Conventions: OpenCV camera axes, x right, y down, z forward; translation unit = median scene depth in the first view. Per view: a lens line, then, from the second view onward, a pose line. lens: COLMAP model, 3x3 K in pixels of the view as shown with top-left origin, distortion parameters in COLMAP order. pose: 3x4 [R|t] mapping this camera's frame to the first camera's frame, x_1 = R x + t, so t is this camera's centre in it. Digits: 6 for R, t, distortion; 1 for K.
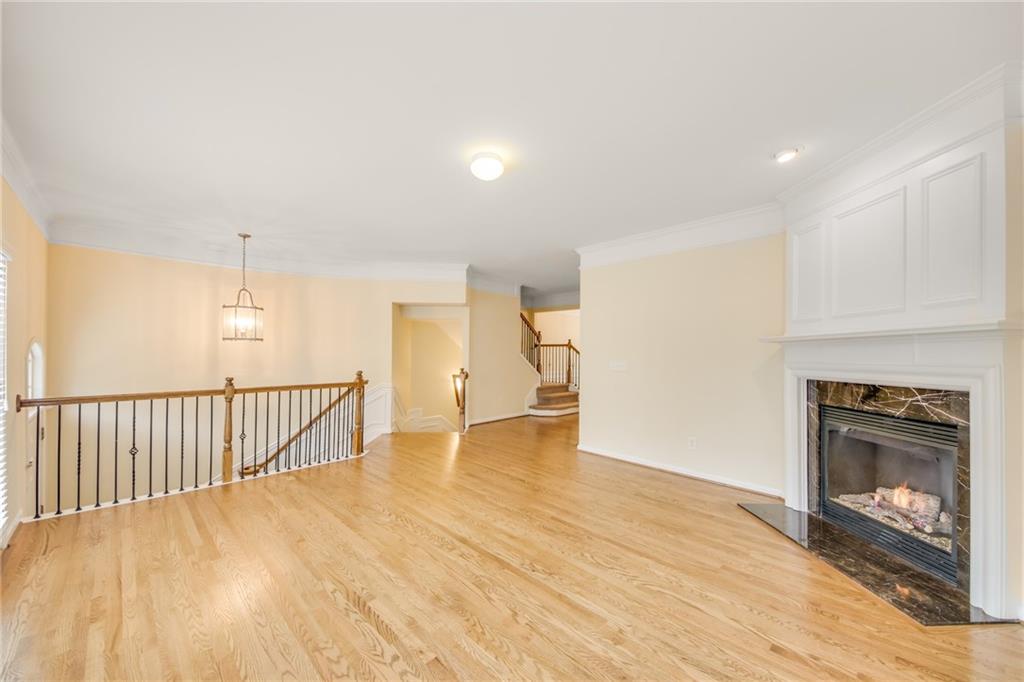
lens RADIAL K [[385.8, 0, 510.0], [0, 385.8, 346.1], [0, 0, 1]] dist [0.001479, -0.000138]
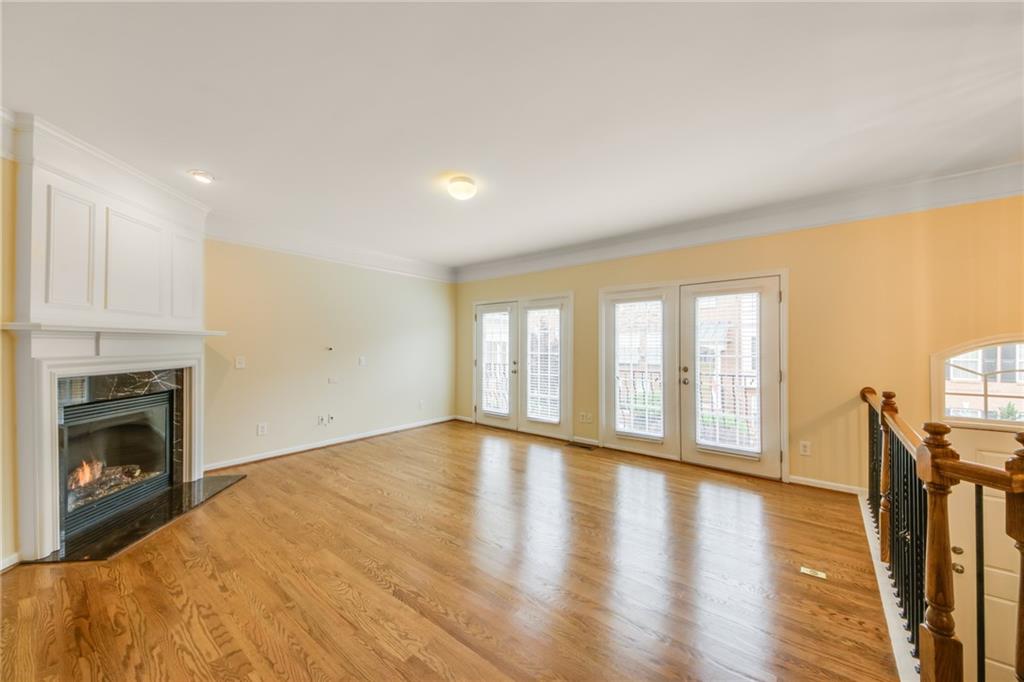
lens RADIAL K [[374.8, 0, 507.8], [0, 374.8, 344.3], [0, 0, 1]] dist [0.010601, -0.000239]
pose [[-0.996217, -0.007543, -0.086569, -0.112517], [-0.006111, 0.999840, -0.016796, 0.026871], [0.086682, -0.016204, -0.996104, 2.413706]]
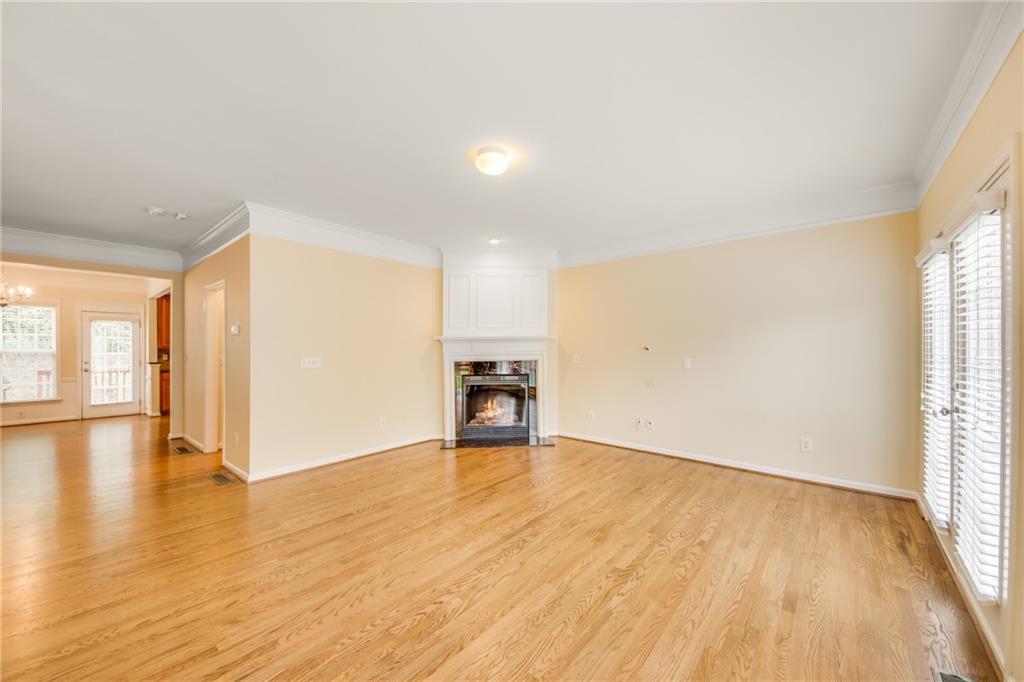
lens RADIAL K [[374.8, 0, 507.8], [0, 374.8, 344.3], [0, 0, 1]] dist [0.010601, -0.000239]
pose [[-0.067344, -0.003564, 0.997723, -1.178836], [-0.006929, 0.999971, 0.003105, 0.000389], [-0.997706, -0.006704, -0.067367, 1.153083]]
